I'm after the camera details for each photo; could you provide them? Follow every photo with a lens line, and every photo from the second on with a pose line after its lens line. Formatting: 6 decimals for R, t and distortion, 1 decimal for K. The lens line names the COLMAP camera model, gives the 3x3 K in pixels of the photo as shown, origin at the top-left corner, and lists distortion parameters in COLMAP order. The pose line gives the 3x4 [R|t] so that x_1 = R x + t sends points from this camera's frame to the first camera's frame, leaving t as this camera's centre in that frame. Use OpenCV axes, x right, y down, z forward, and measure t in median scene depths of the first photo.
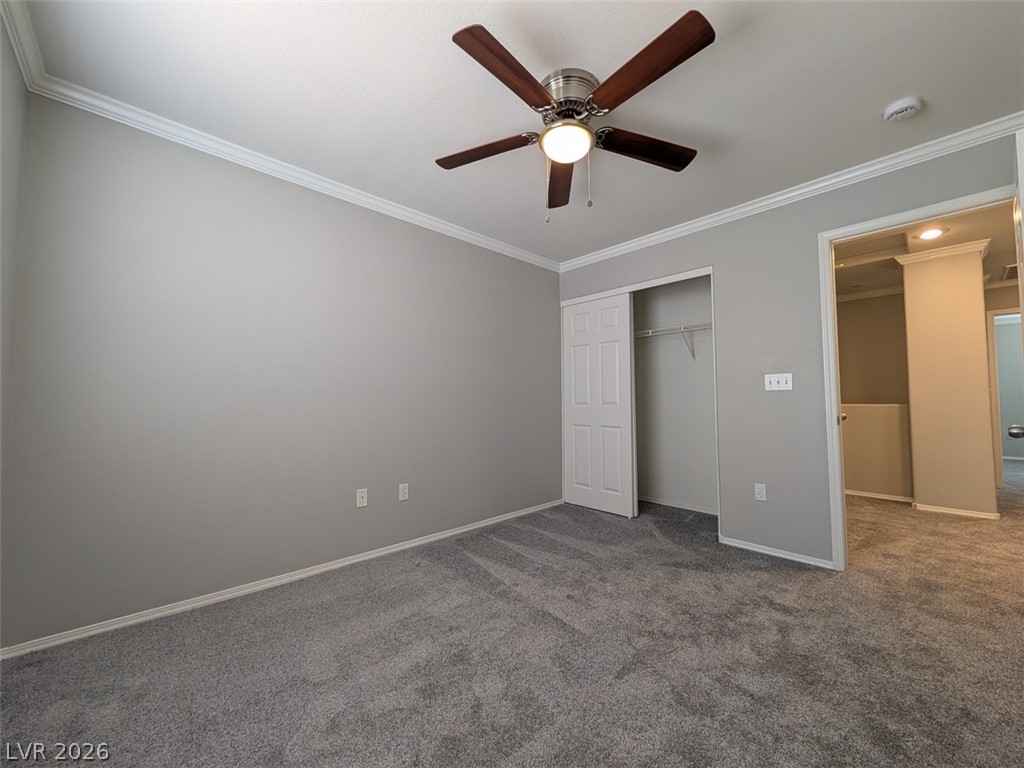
lens RADIAL K [[394.7, 0, 512.4], [0, 394.7, 383.9], [0, 0, 1]] dist [-0.000568, 0.000316]
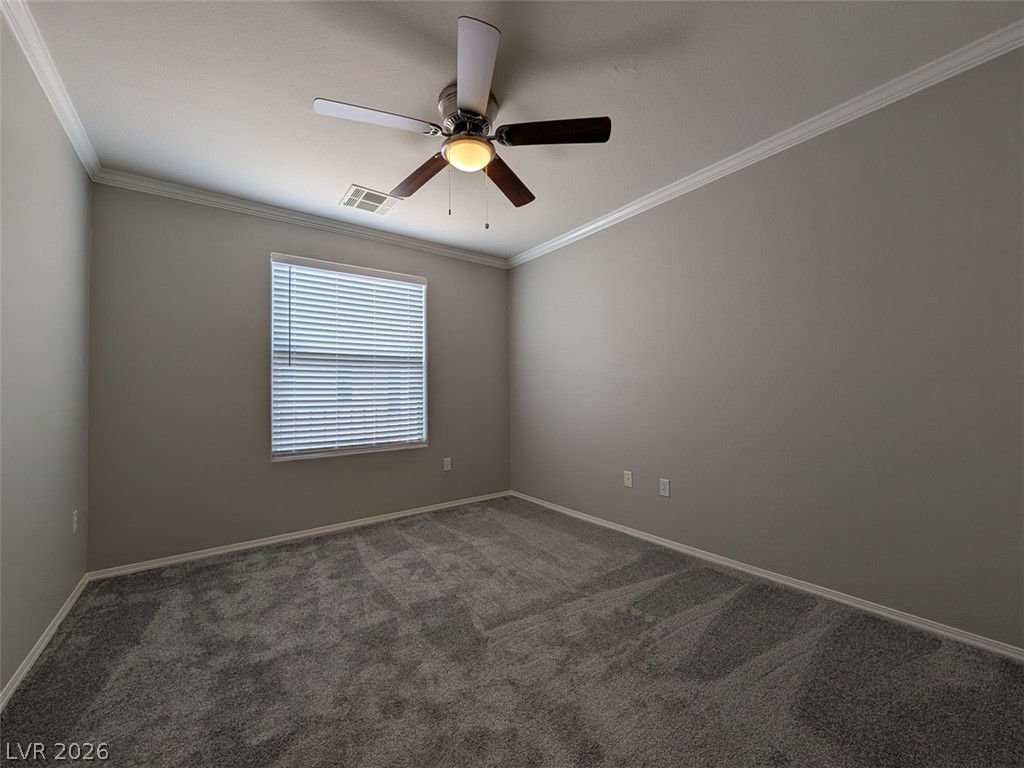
lens RADIAL K [[394.7, 0, 512.4], [0, 394.7, 383.9], [0, 0, 1]] dist [-0.000568, 0.000316]
pose [[-0.114351, -0.022976, -0.993175, 0.746710], [0.061813, 0.997631, -0.030196, 0.028052], [0.991516, -0.064844, -0.112660, 0.773079]]
